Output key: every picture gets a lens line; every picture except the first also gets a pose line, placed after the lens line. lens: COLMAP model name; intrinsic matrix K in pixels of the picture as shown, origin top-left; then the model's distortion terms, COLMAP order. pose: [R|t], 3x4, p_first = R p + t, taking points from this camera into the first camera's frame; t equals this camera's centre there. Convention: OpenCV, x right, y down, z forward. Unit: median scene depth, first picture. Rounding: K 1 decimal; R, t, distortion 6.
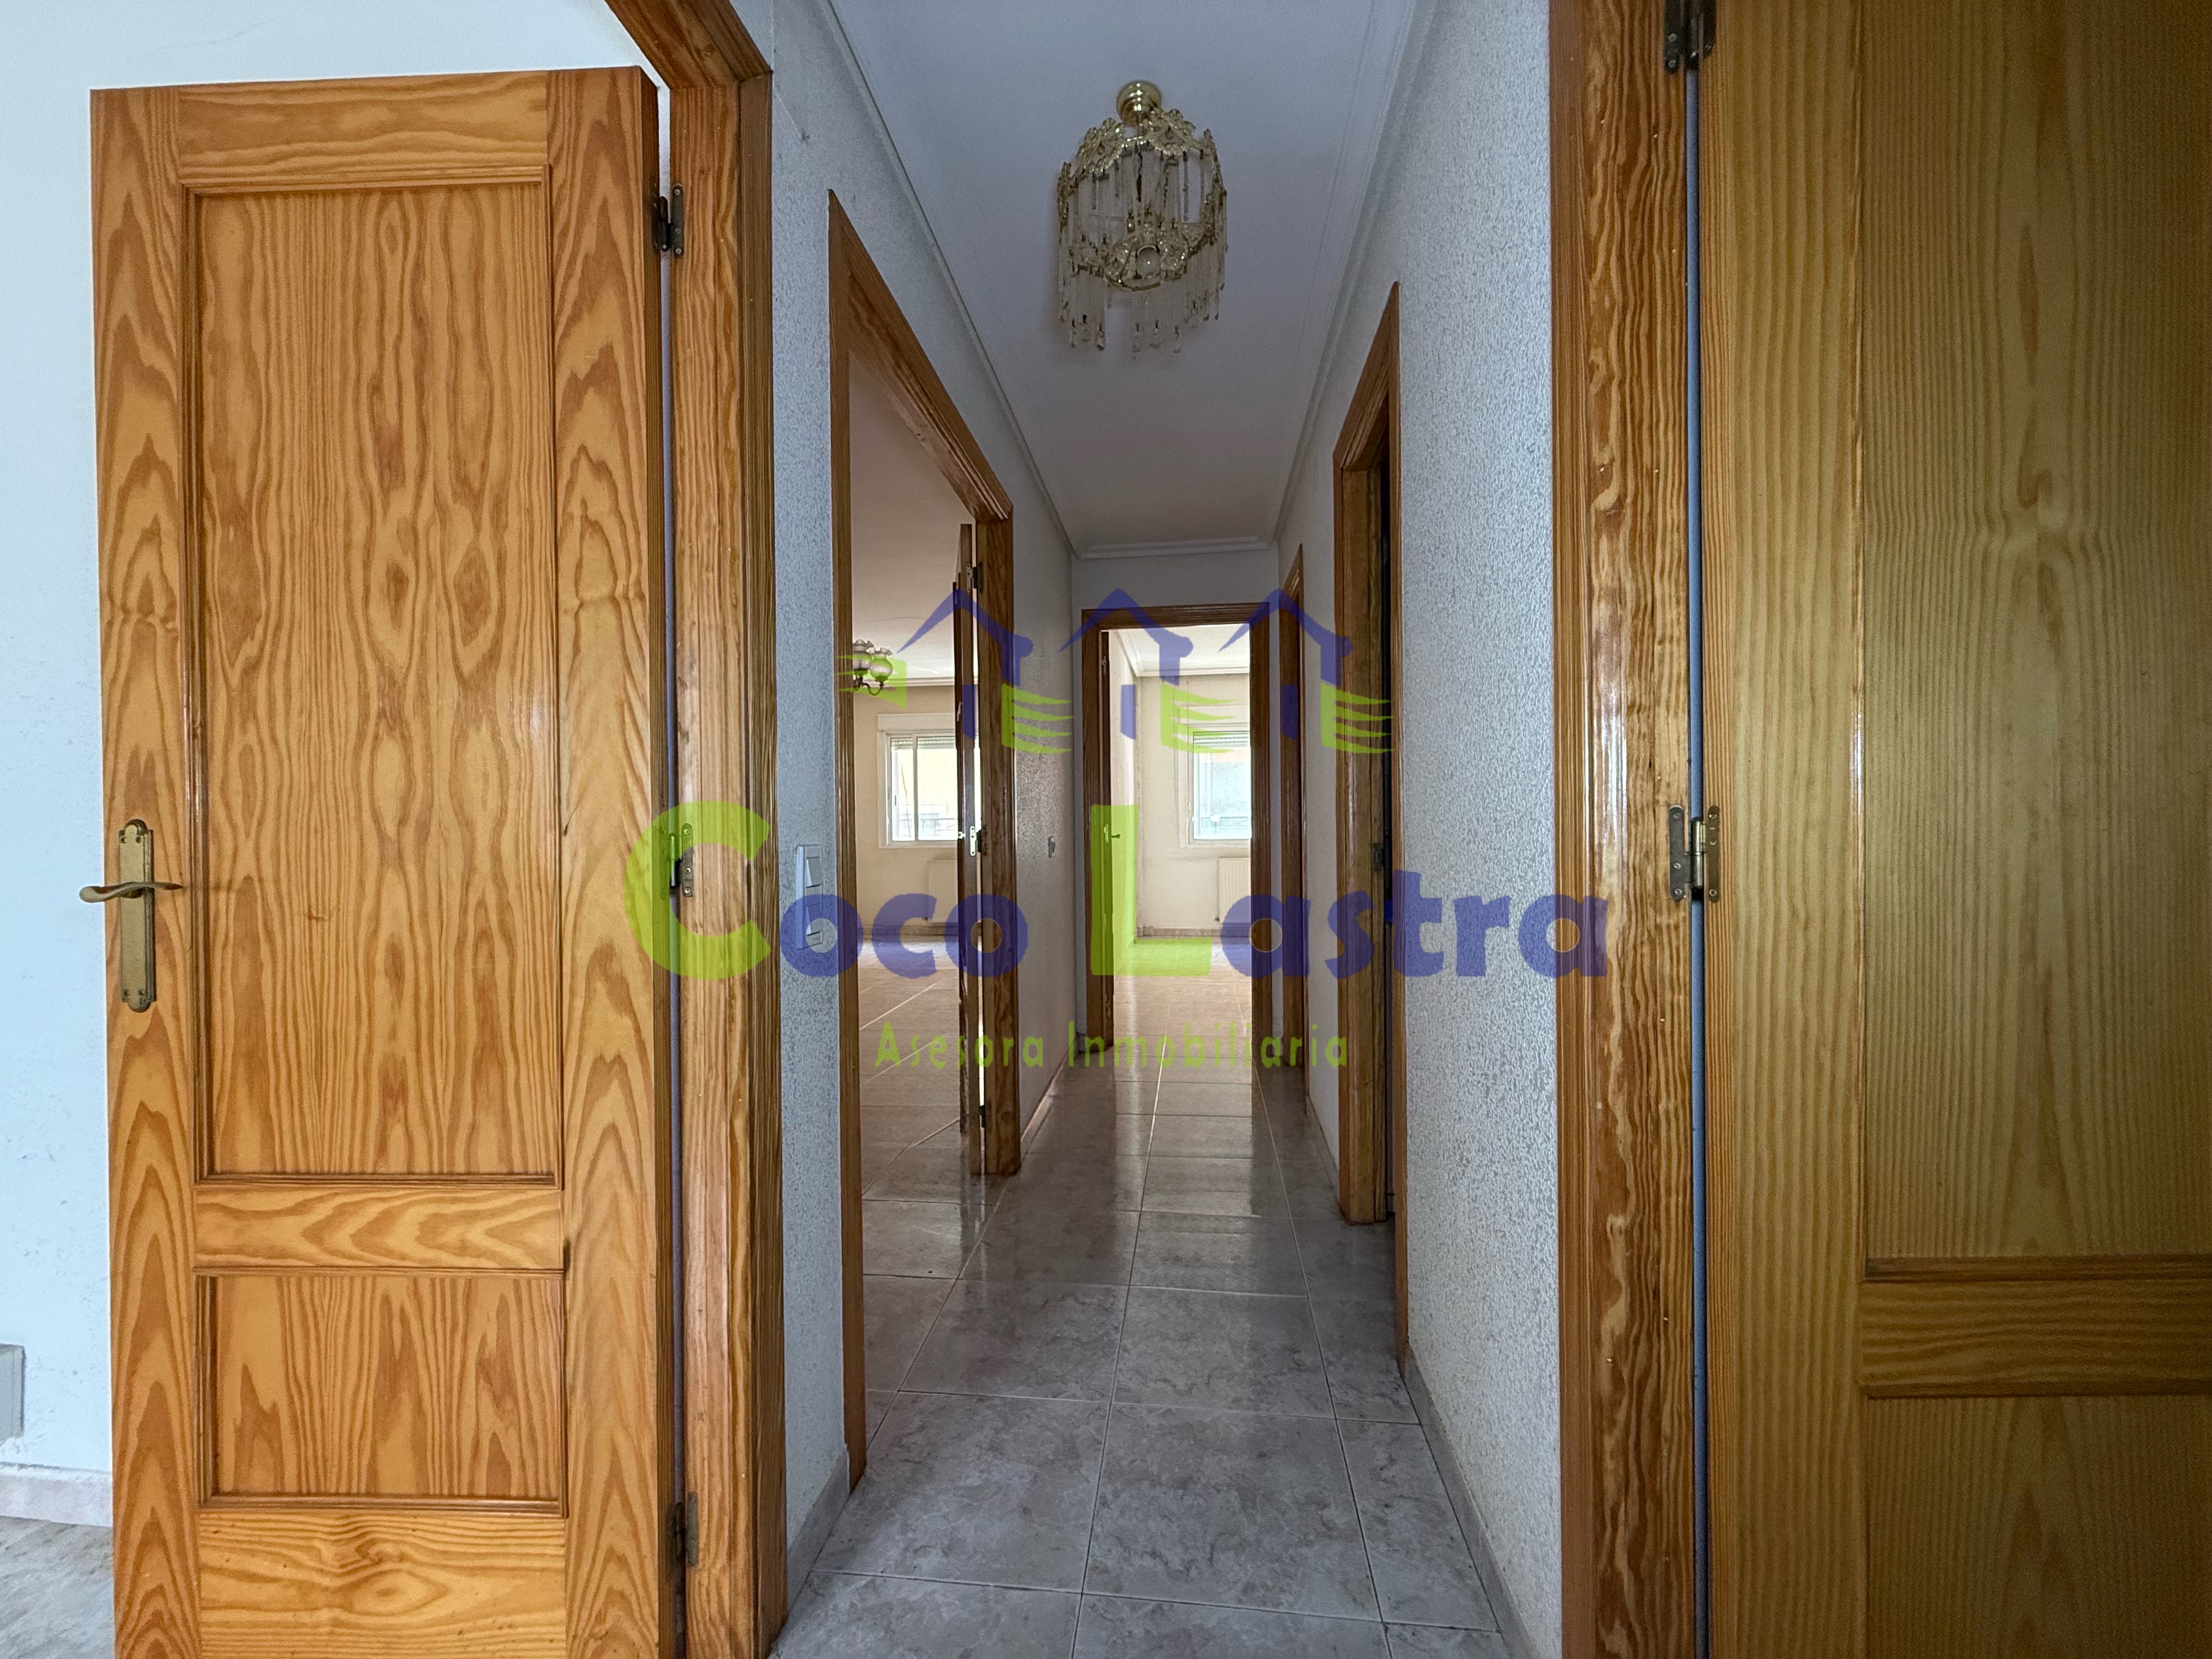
lens RADIAL K [[888.2, 0, 1106.7], [0, 888.2, 831.8], [0, 0, 1]] dist [-0.000481, -0.000125]
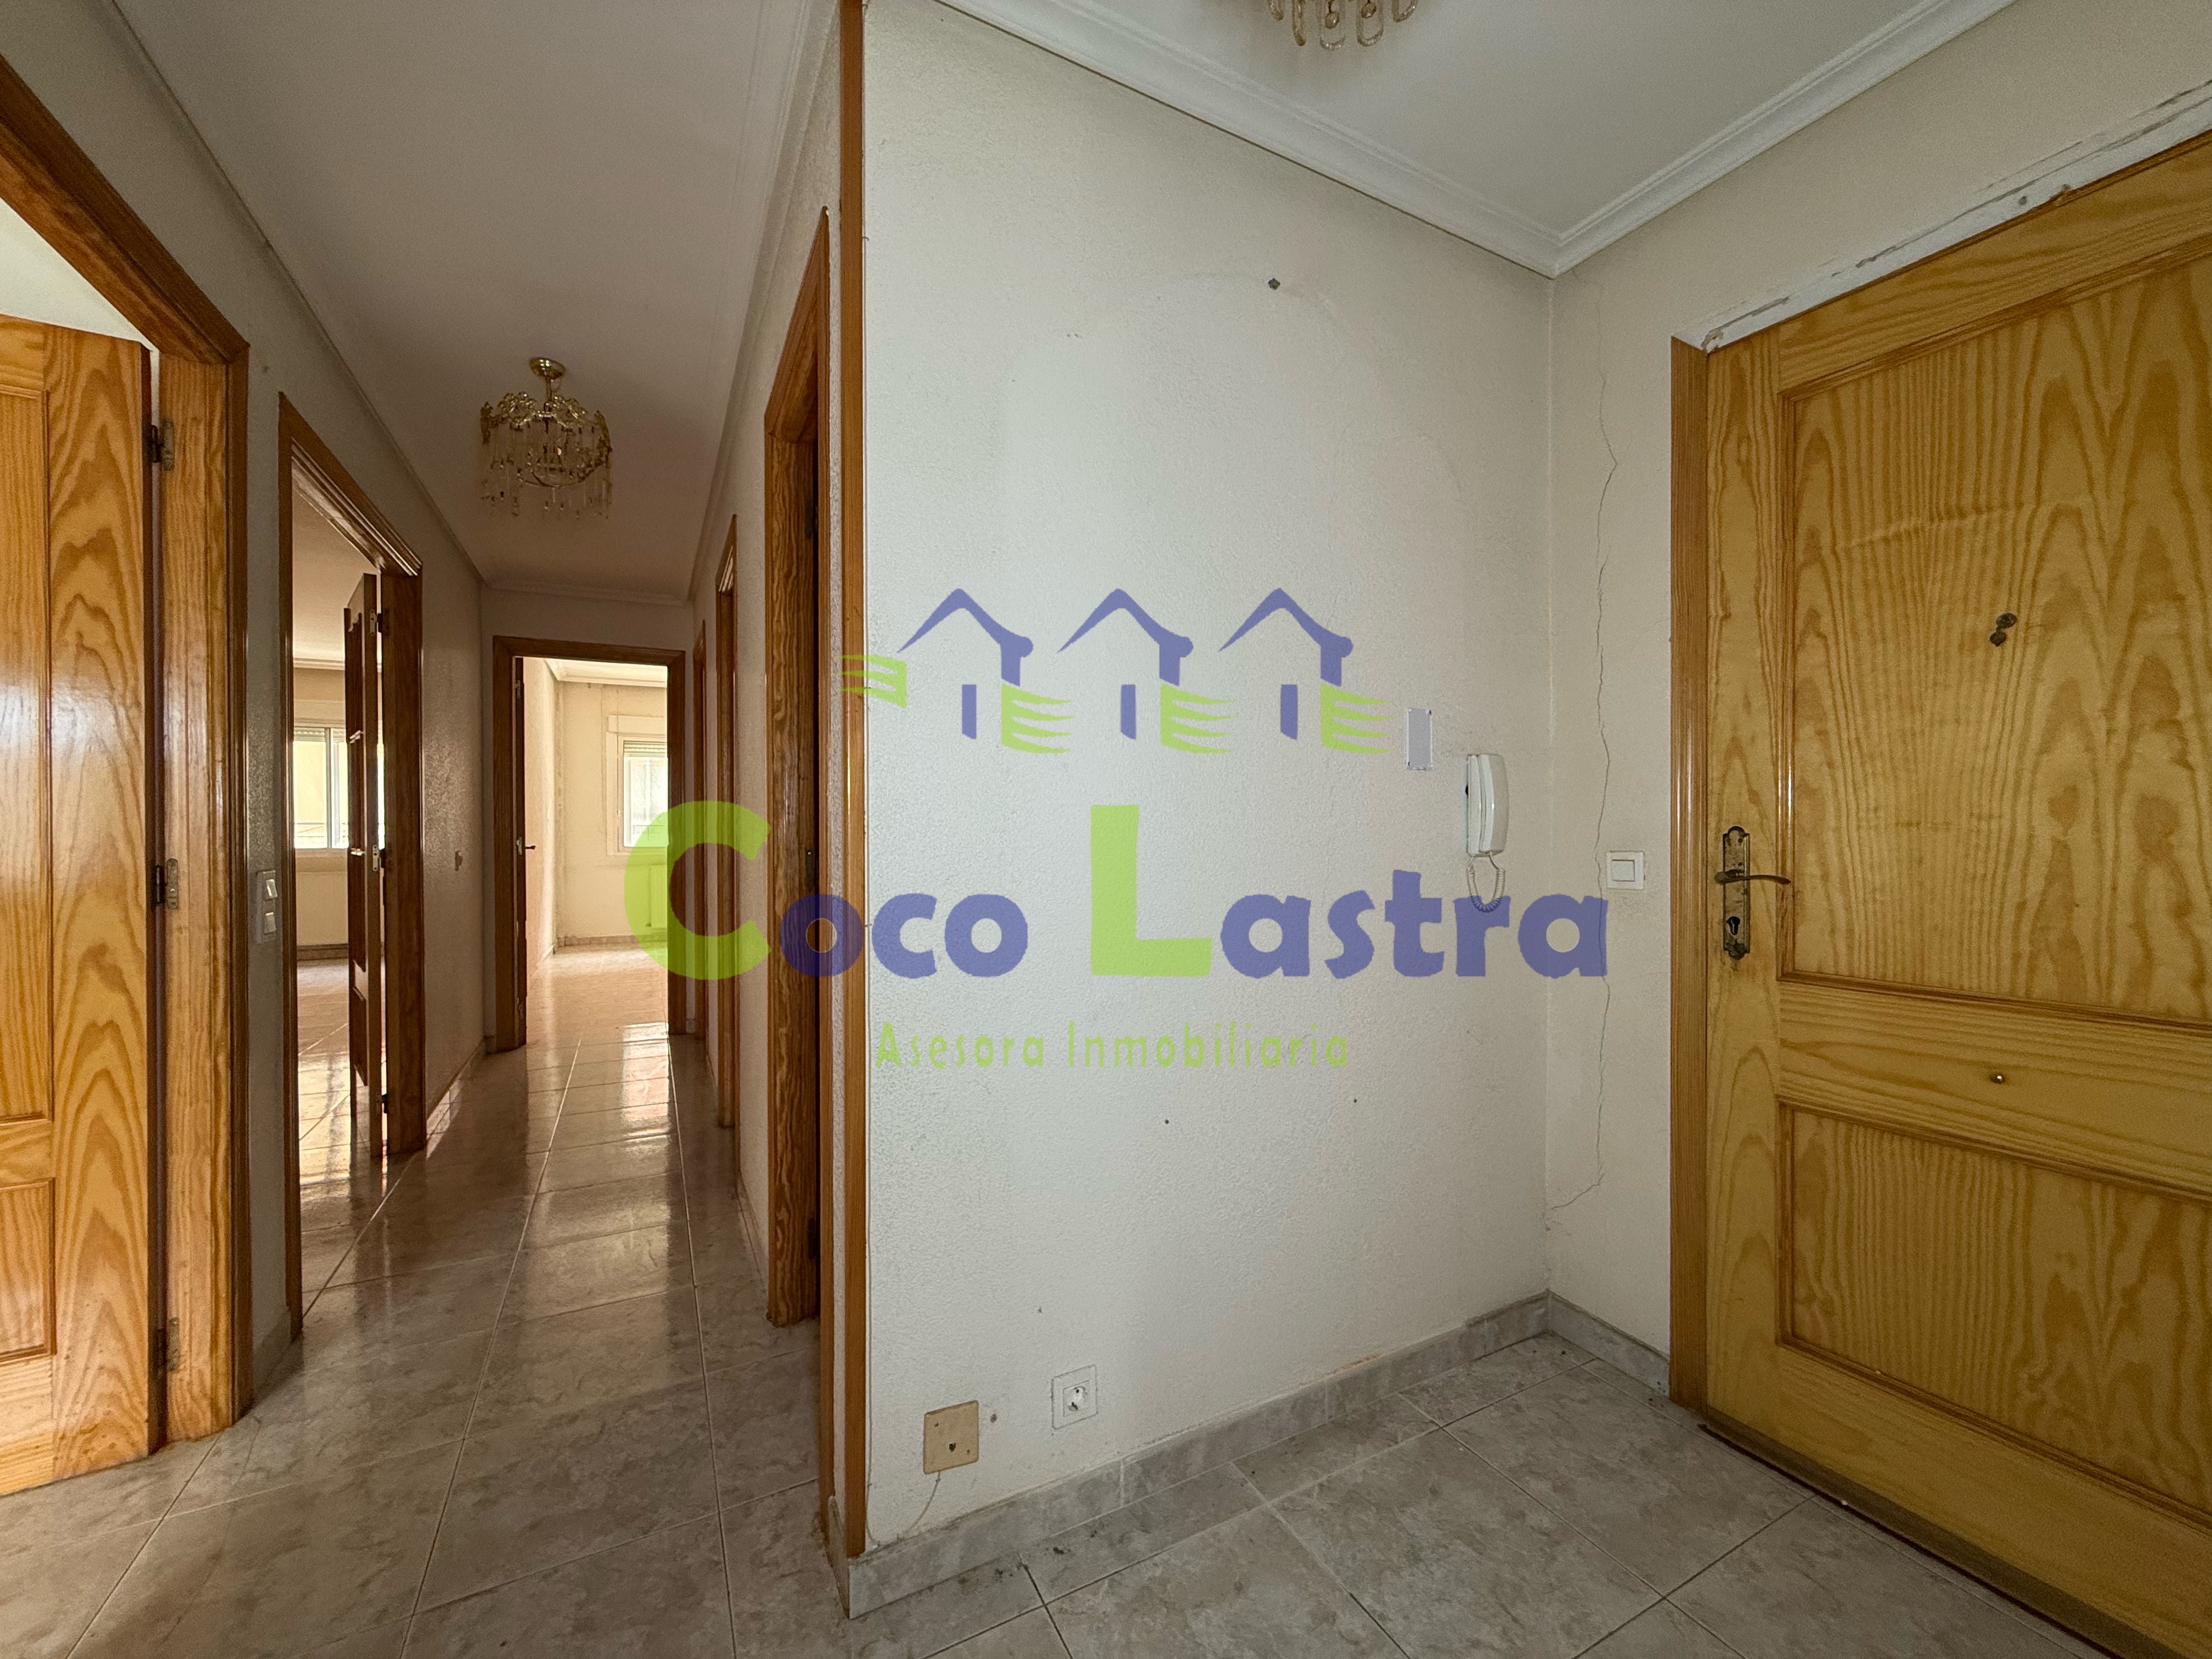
lens RADIAL K [[888.2, 0, 1102.0], [0, 888.2, 829.9], [0, 0, 1]] dist [-0.000481, -0.000125]
pose [[0.836961, 0.005261, 0.547237, 0.005206], [-0.003018, 0.999983, -0.004999, -0.054664], [-0.547254, 0.002532, 0.836963, -1.068342]]
